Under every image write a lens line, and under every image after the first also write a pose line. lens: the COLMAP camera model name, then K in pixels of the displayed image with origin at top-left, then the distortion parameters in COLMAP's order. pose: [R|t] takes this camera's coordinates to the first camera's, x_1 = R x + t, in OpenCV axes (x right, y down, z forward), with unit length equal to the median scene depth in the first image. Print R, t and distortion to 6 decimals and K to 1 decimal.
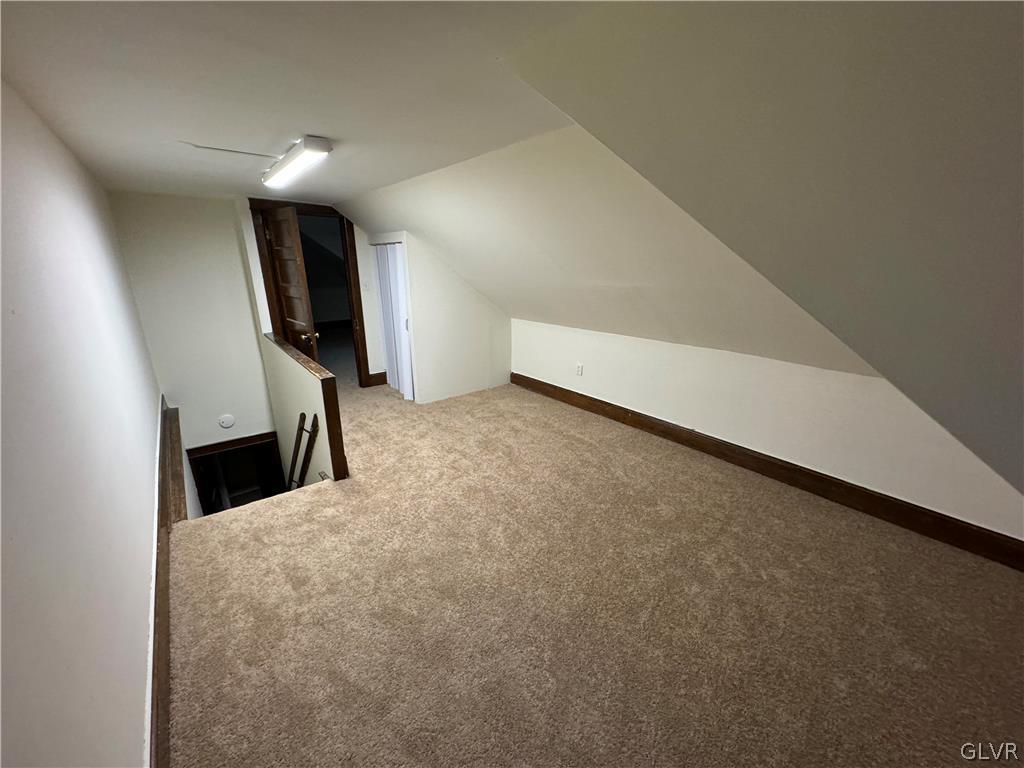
lens RADIAL K [[406.9, 0, 511.1], [0, 406.9, 383.9], [0, 0, 1]] dist [-0.000740, -0.000390]
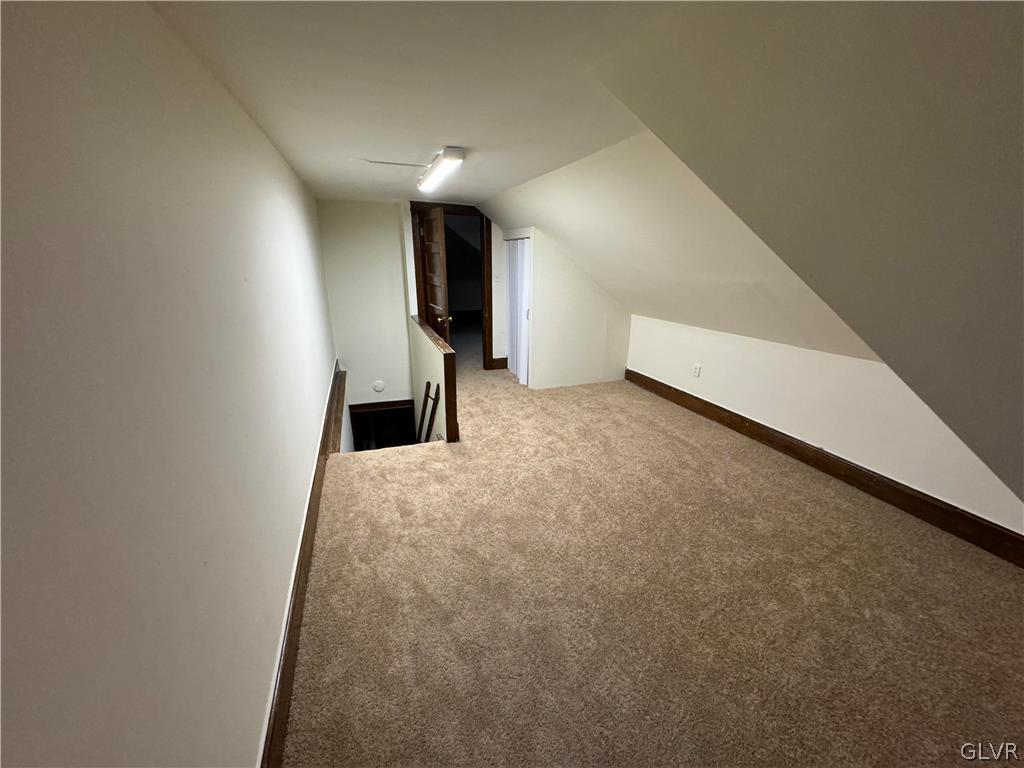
lens RADIAL K [[406.9, 0, 514.3], [0, 406.9, 385.5], [0, 0, 1]] dist [-0.000740, -0.000390]
pose [[0.946137, 0.104739, -0.306358, 0.102708], [-0.101724, 0.994477, 0.025838, 0.030261], [0.307372, 0.006718, 0.951566, -0.061136]]
